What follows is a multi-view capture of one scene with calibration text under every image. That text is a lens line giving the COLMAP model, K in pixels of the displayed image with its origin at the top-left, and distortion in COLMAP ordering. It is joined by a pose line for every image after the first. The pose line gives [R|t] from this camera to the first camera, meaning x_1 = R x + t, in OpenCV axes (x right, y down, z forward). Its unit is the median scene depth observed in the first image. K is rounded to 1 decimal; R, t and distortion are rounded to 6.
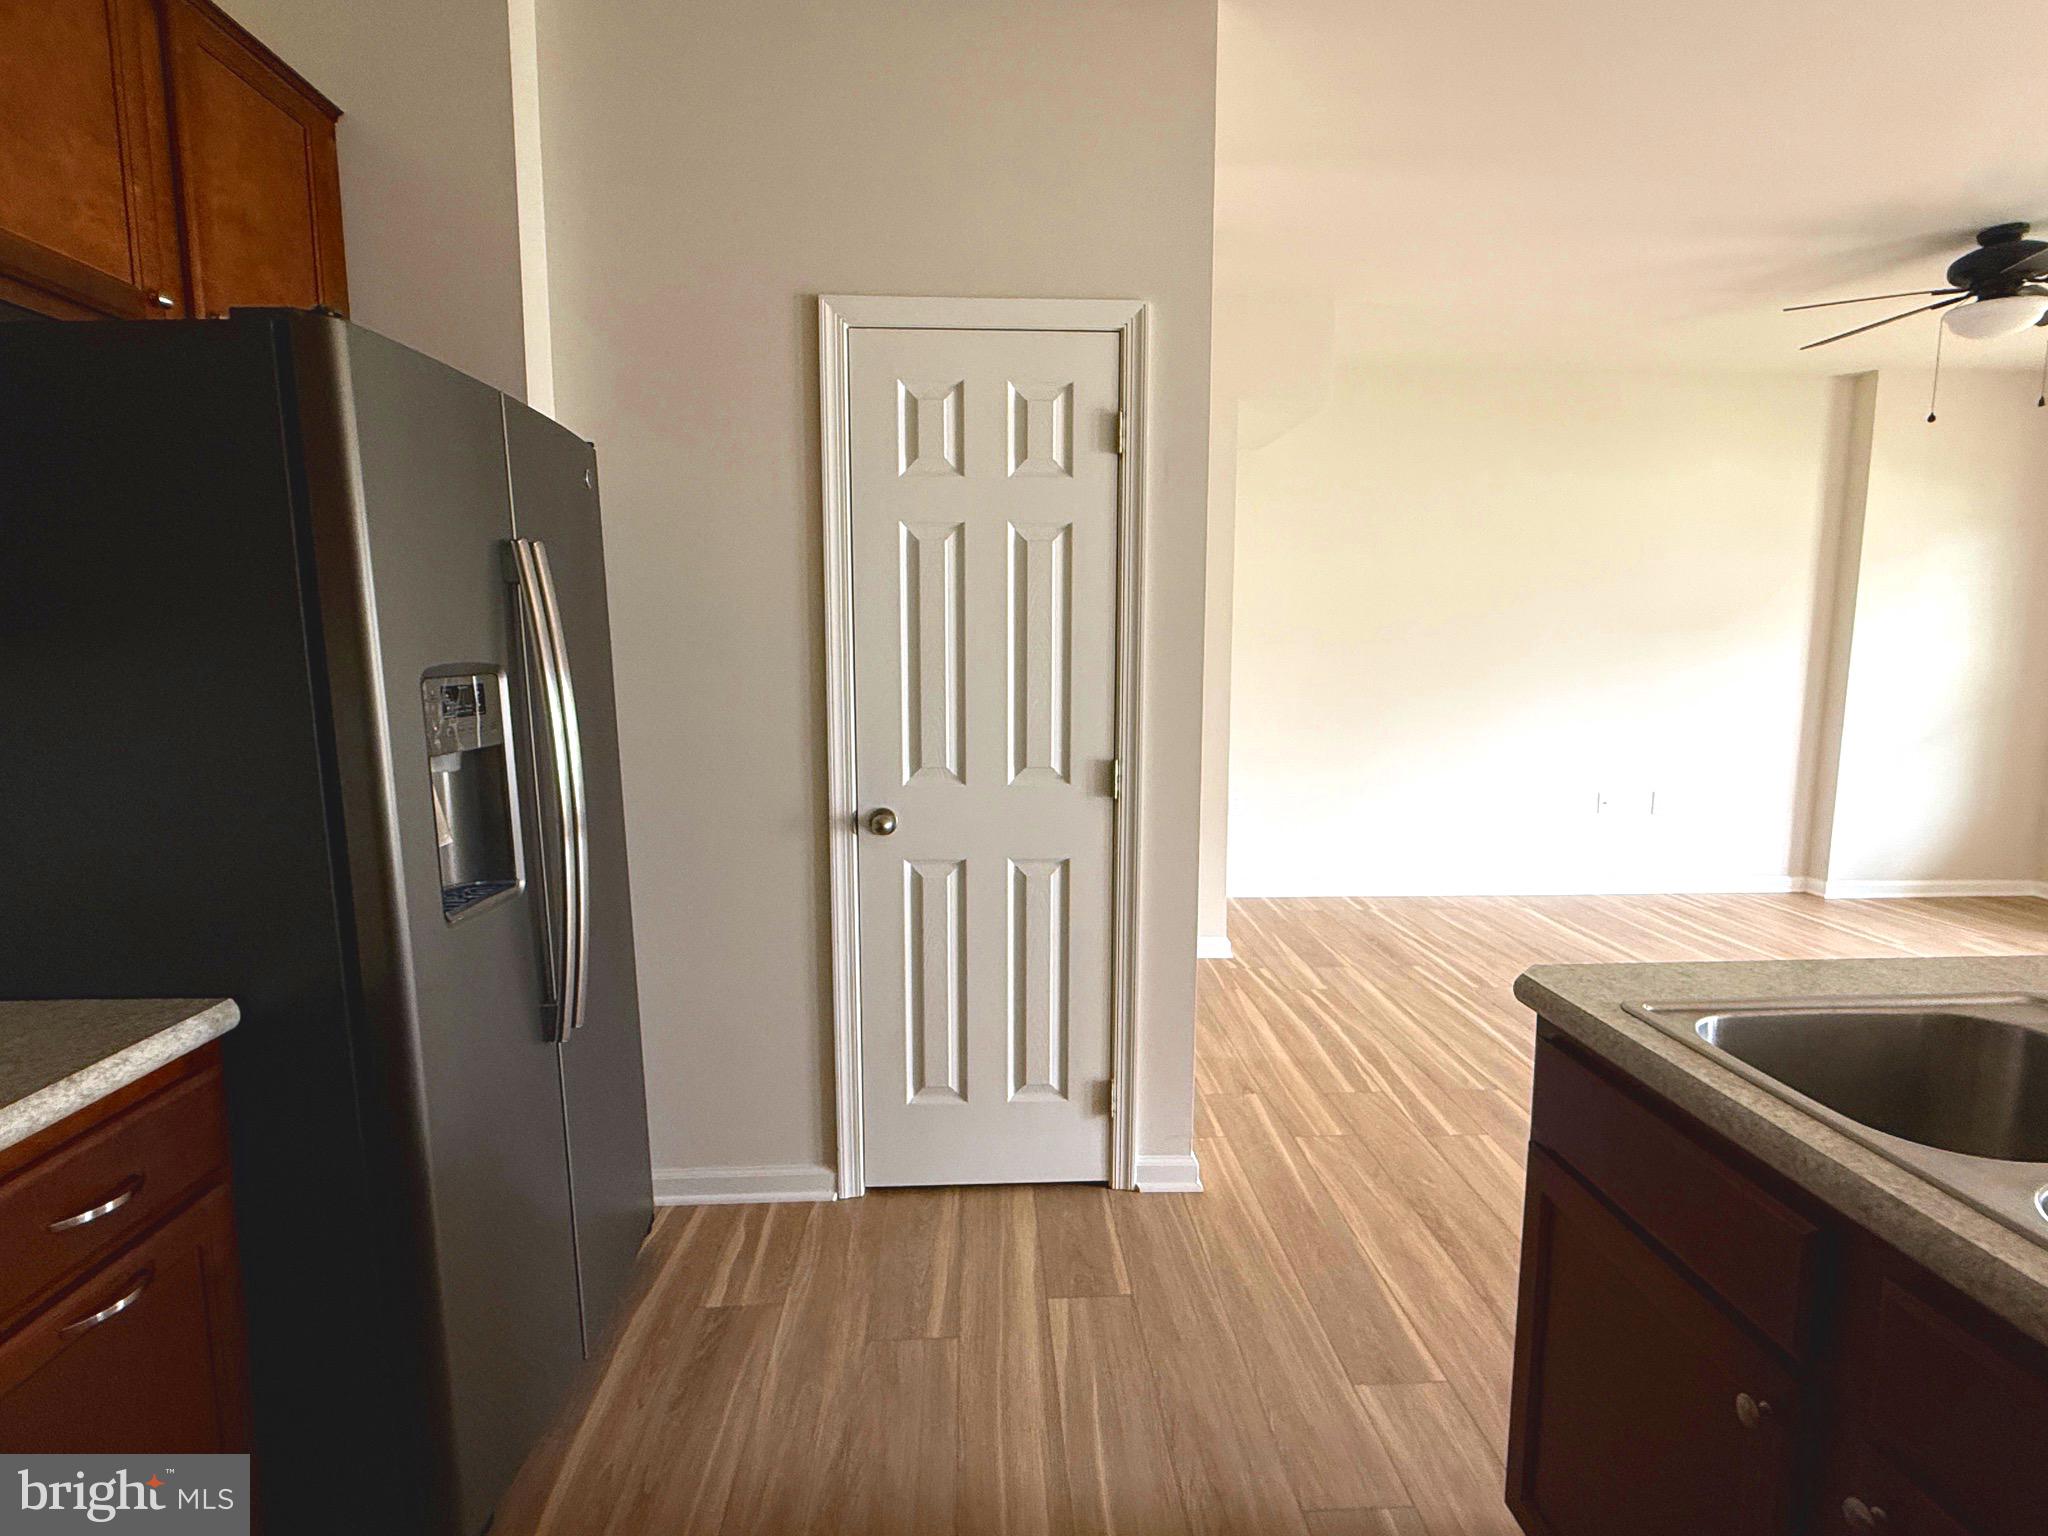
lens RADIAL K [[1034.0, 0, 1016.1], [0, 1034.0, 771.1], [0, 0, 1]] dist [0.000539, -0.000542]
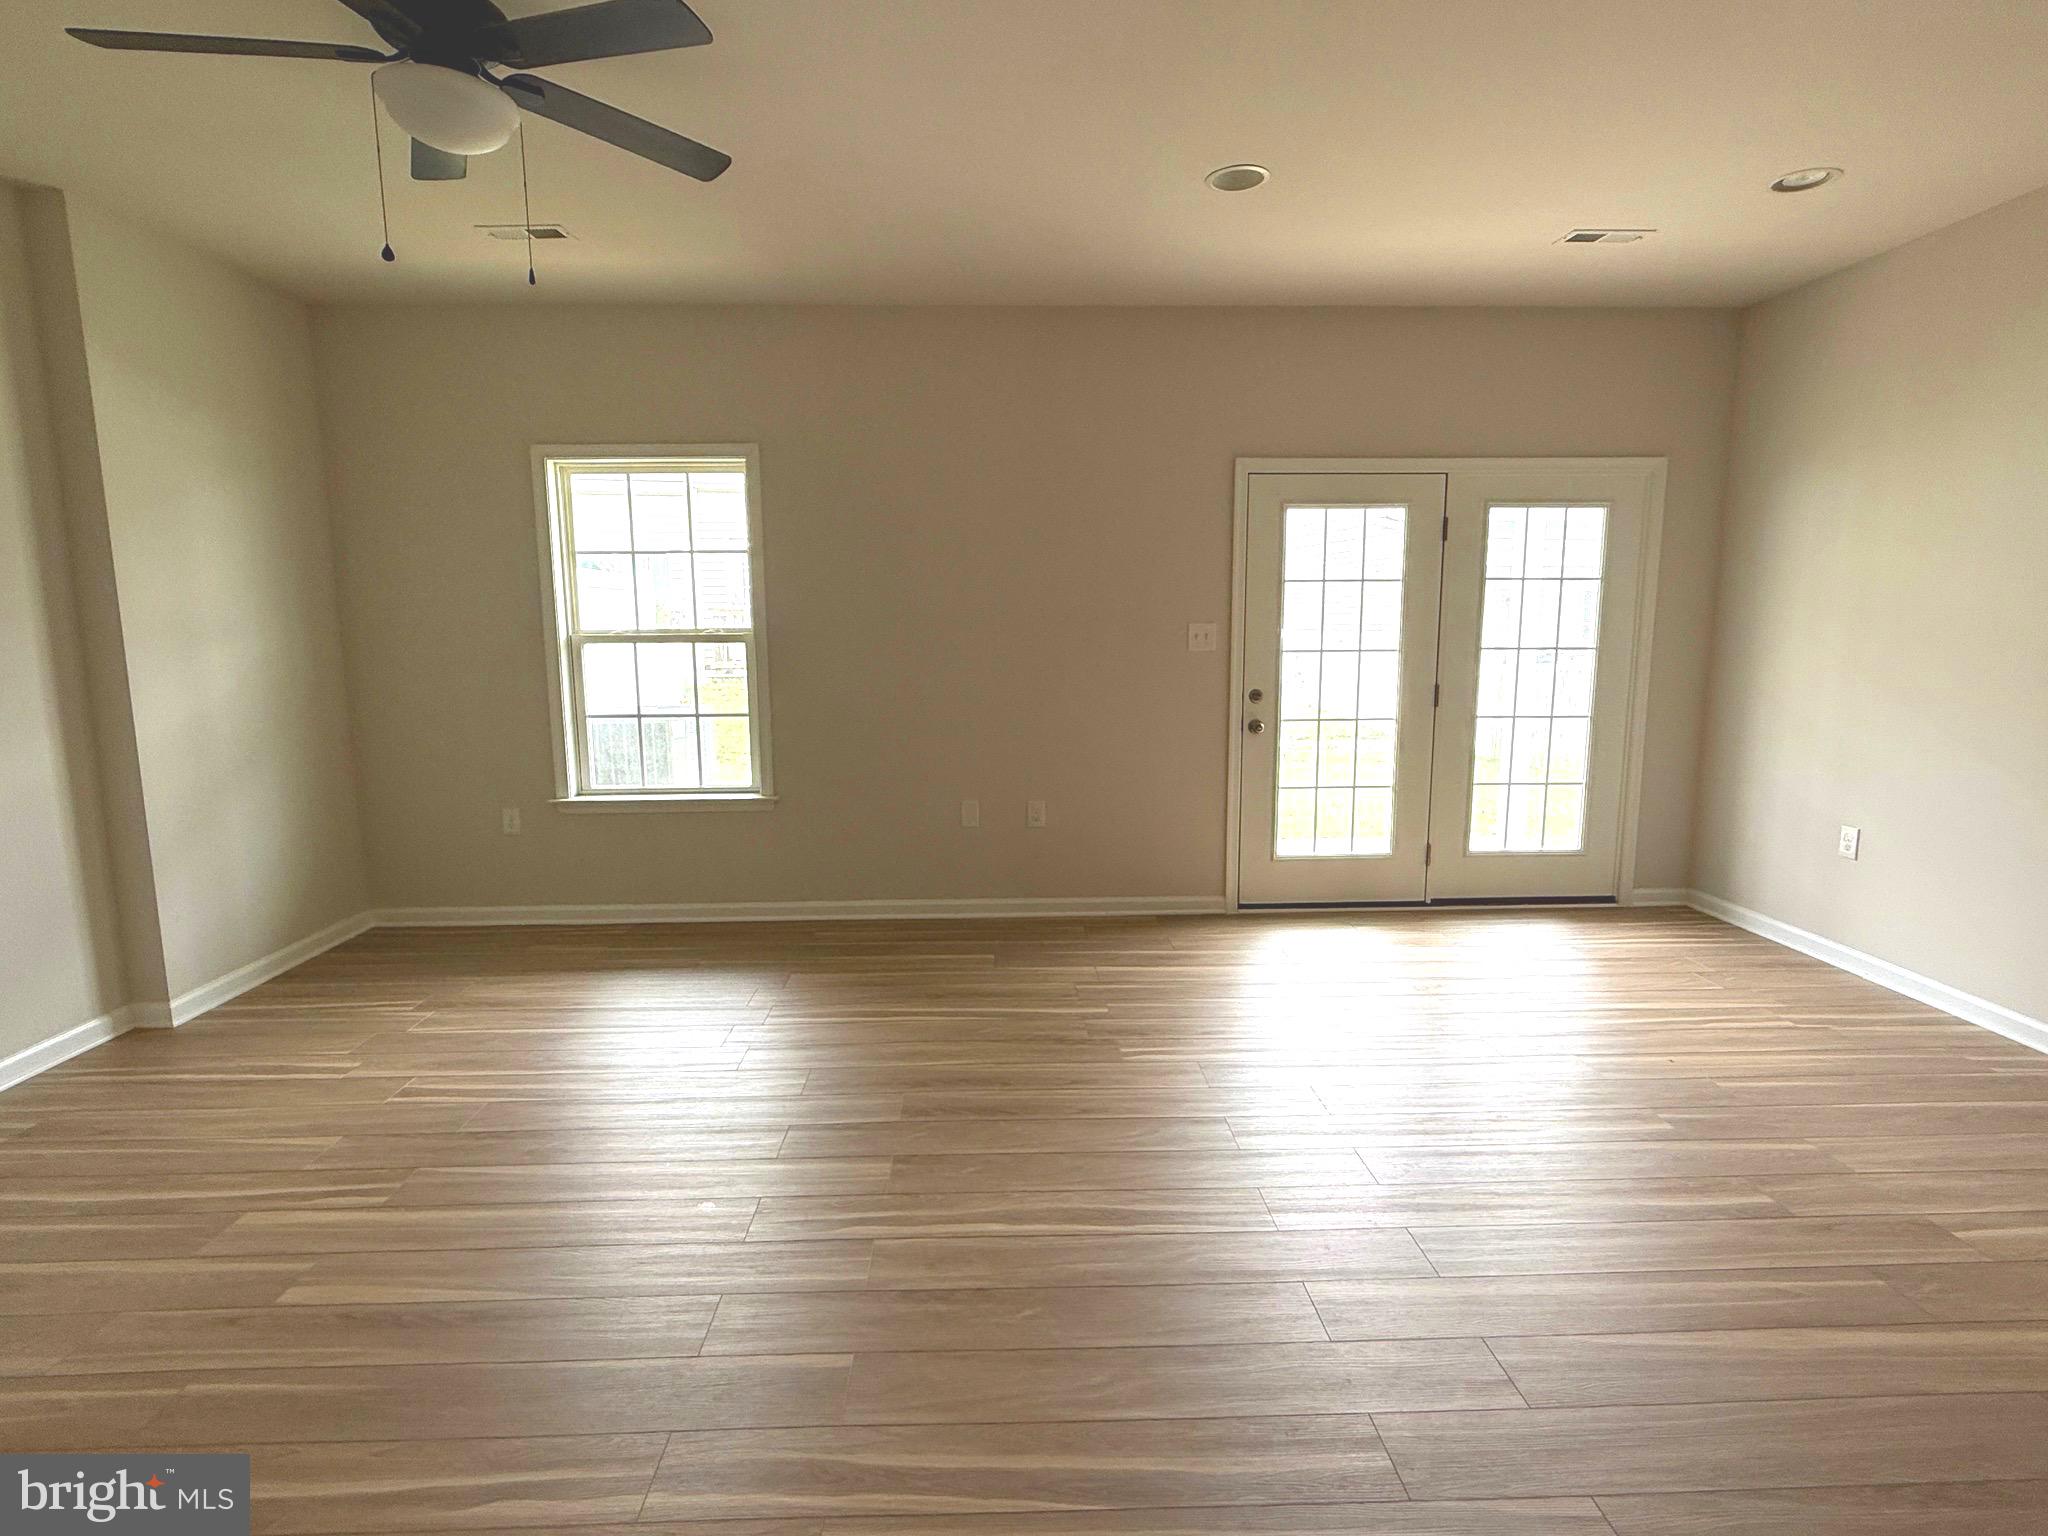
lens RADIAL K [[1023.9, 0, 1020.9], [0, 1023.9, 768.3], [0, 0, 1]] dist [-0.001411, 0.000559]
pose [[0.014833, -0.144069, 0.989456, 0.269399], [0.127989, 0.981699, 0.141021, -0.090947], [-0.991665, 0.124548, 0.033000, 0.655825]]
